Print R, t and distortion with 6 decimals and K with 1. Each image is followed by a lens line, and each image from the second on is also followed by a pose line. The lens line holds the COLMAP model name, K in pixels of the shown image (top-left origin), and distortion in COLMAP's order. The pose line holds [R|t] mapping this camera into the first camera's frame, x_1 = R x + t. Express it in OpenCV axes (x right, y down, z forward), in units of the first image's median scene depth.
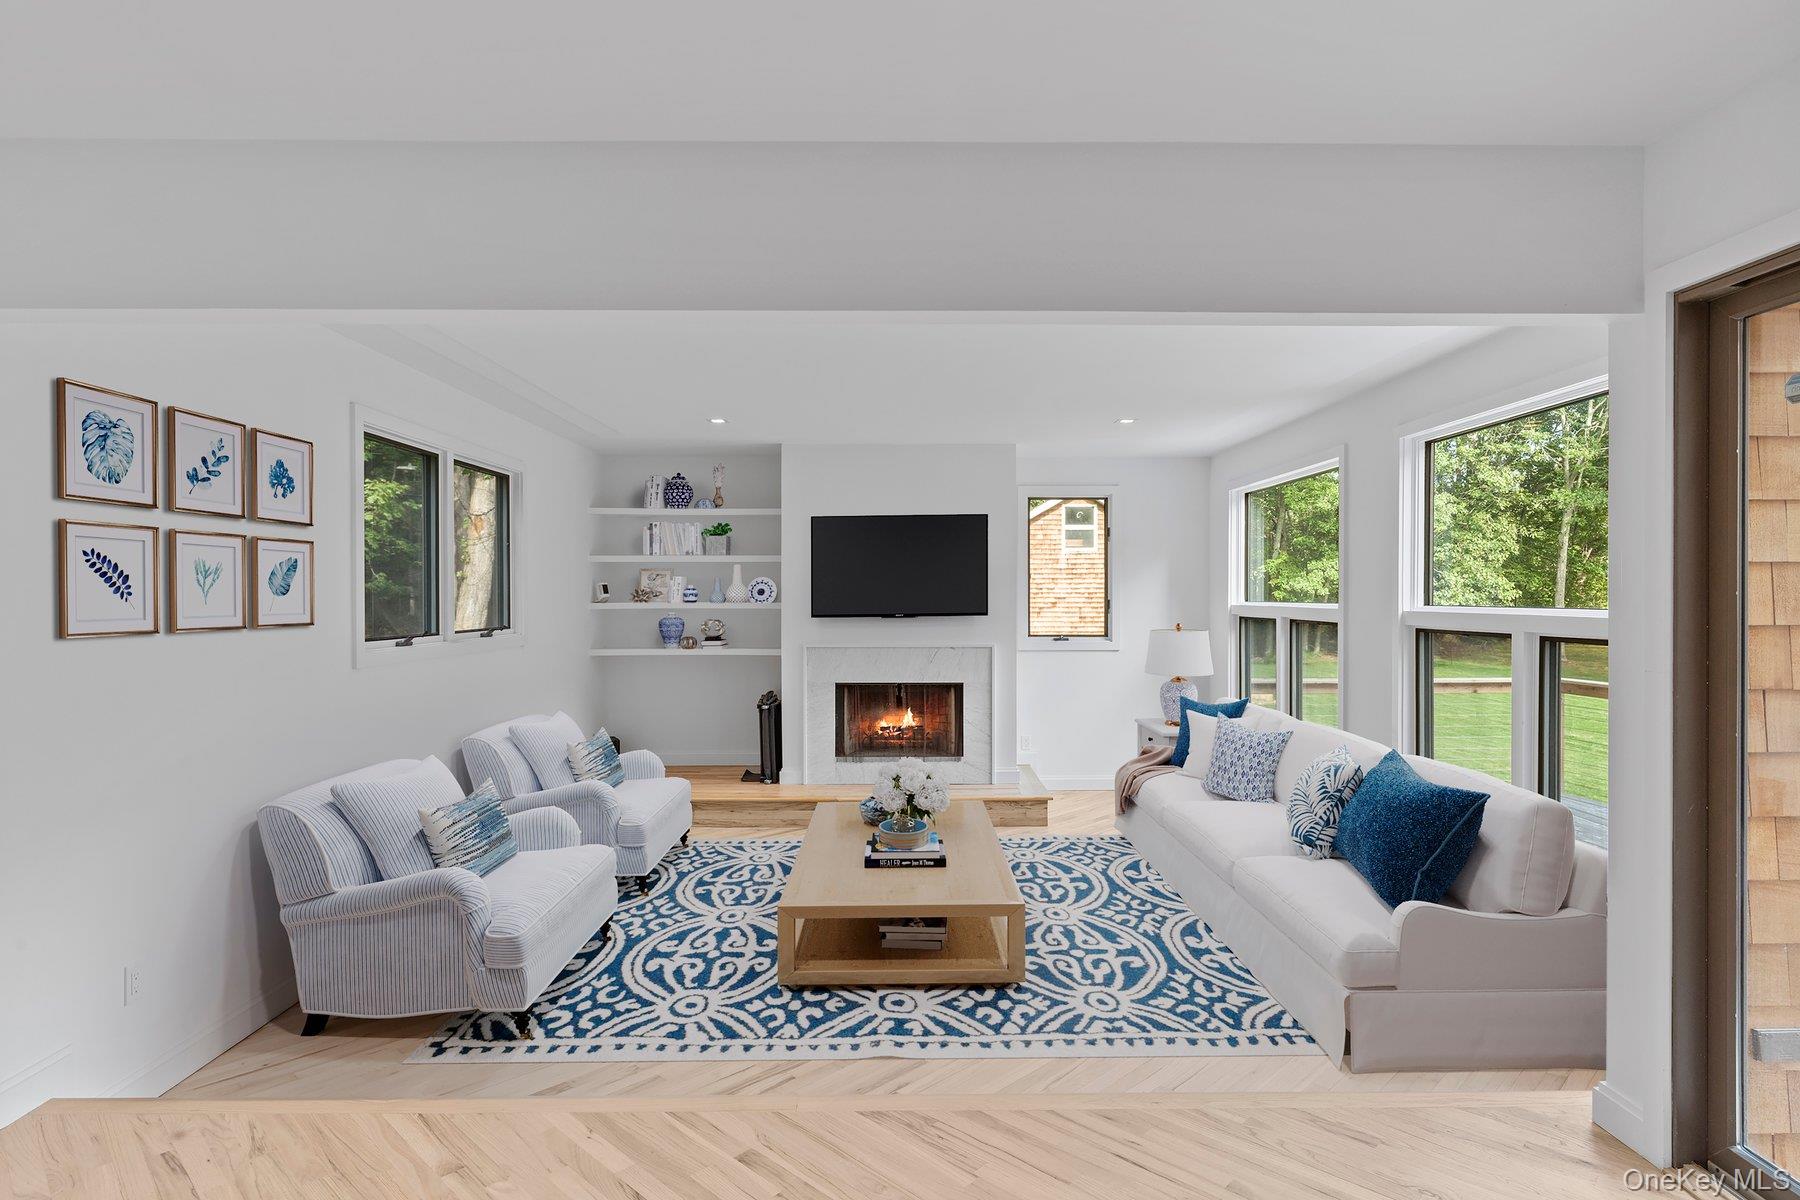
lens RADIAL K [[981.1, 0, 900.0], [0, 981.1, 600.0], [0, 0, 1]] dist [-0.000162, -0.000363]
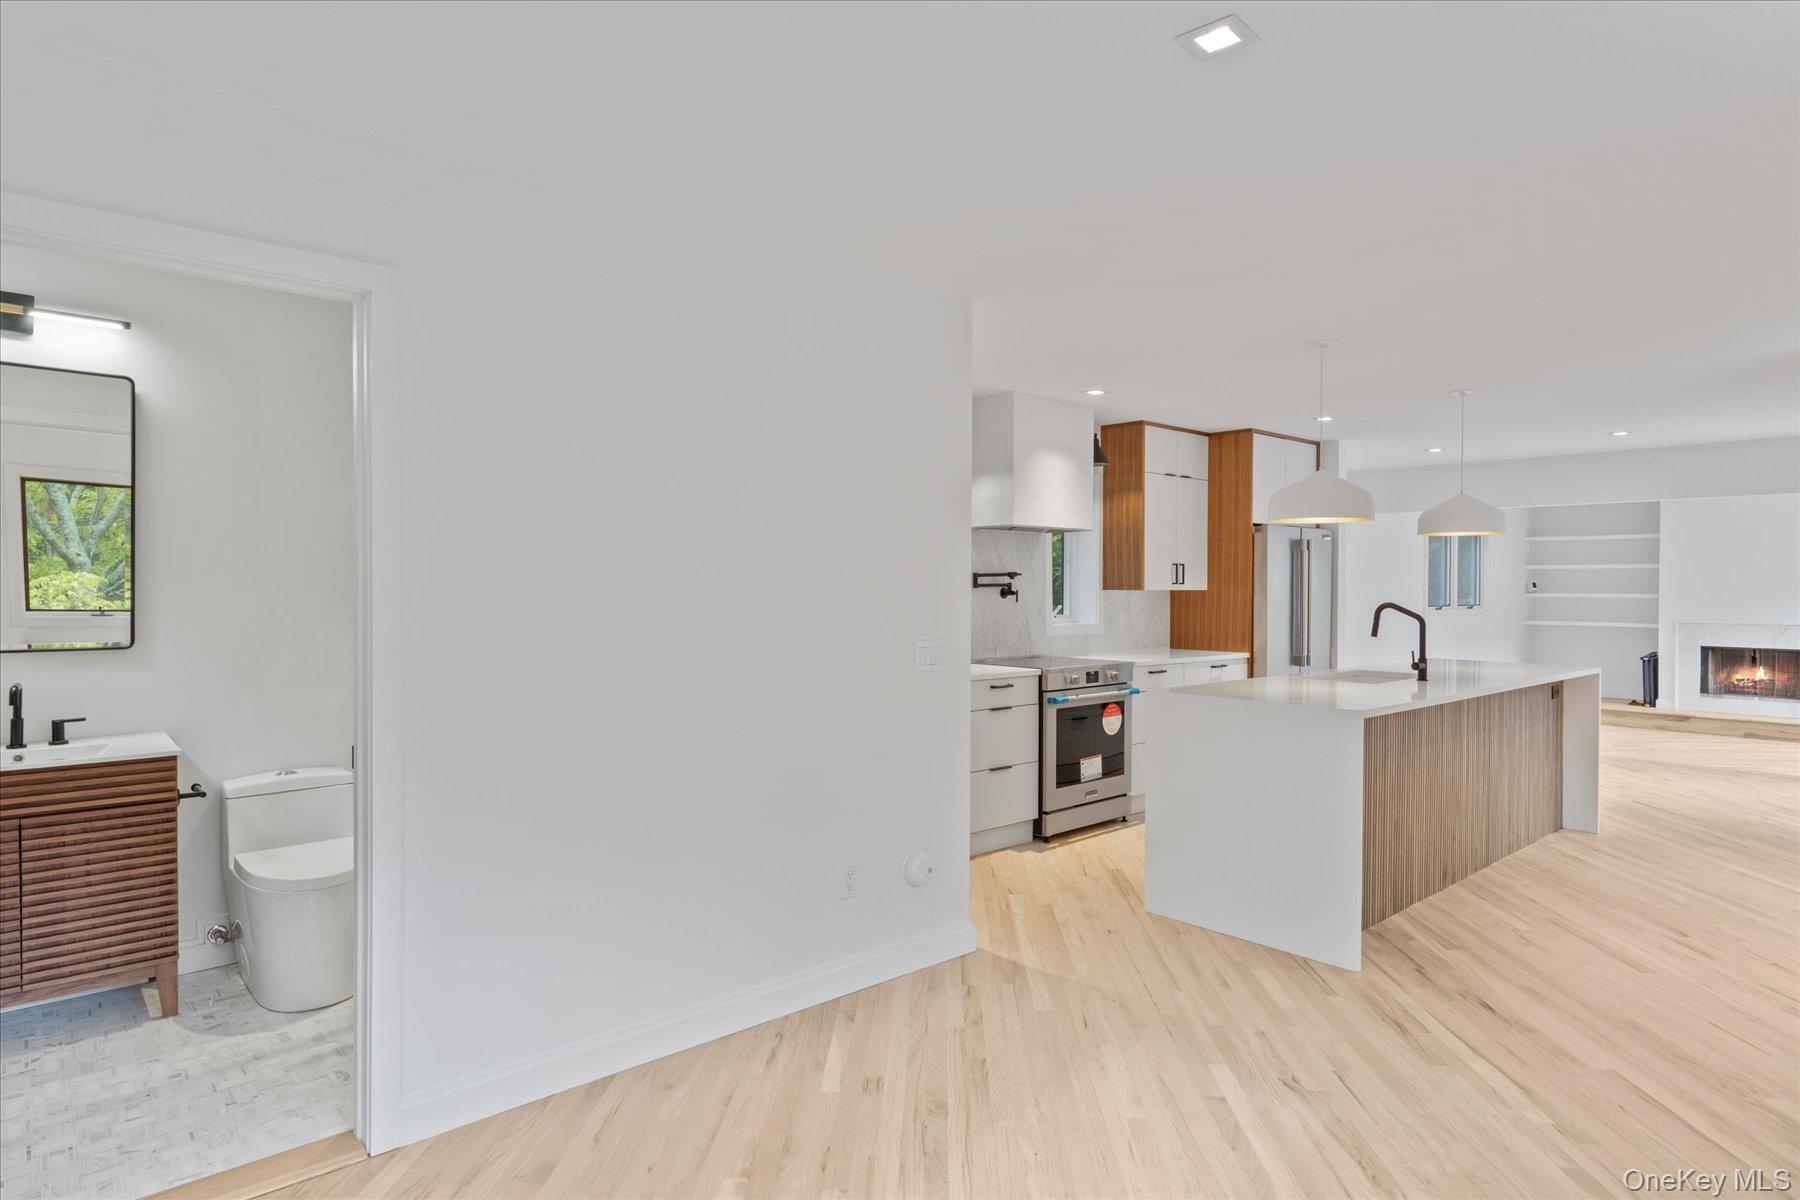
lens RADIAL K [[1011.3, 0, 909.1], [0, 1011.3, 594.6], [0, 0, 1]] dist [-0.000810, 0.001099]
pose [[0.671743, 0.010911, -0.740703, 0.275990], [-0.011985, 0.999921, 0.003860, 0.011801], [0.740687, 0.006284, 0.671821, -1.000285]]
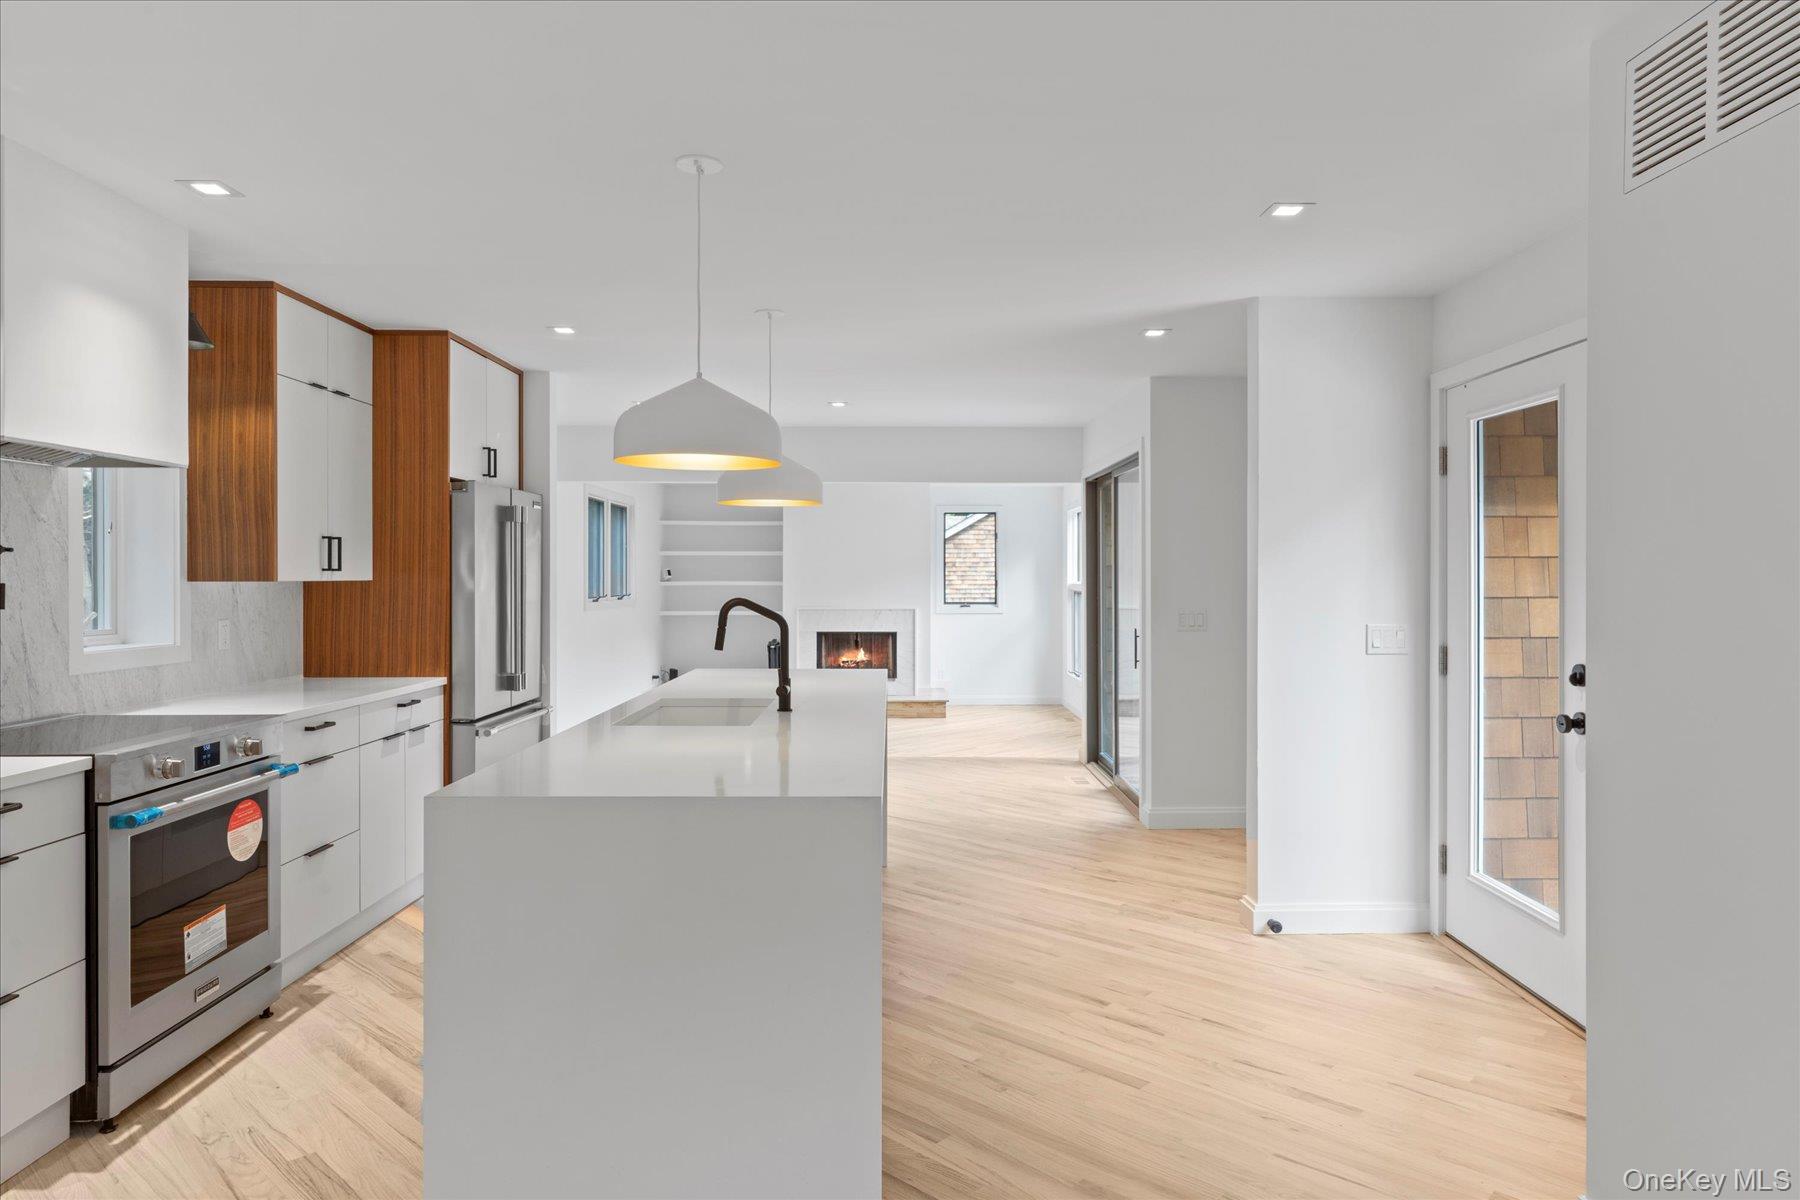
lens RADIAL K [[1109.4, 0, 907.4], [0, 1109.4, 578.2], [0, 0, 1]] dist [-0.002033, 0.000901]
pose [[0.999878, 0.002446, 0.015419, 0.053346], [-0.002329, 0.999969, -0.007553, 0.010652], [-0.015437, 0.007516, 0.999853, -0.800147]]
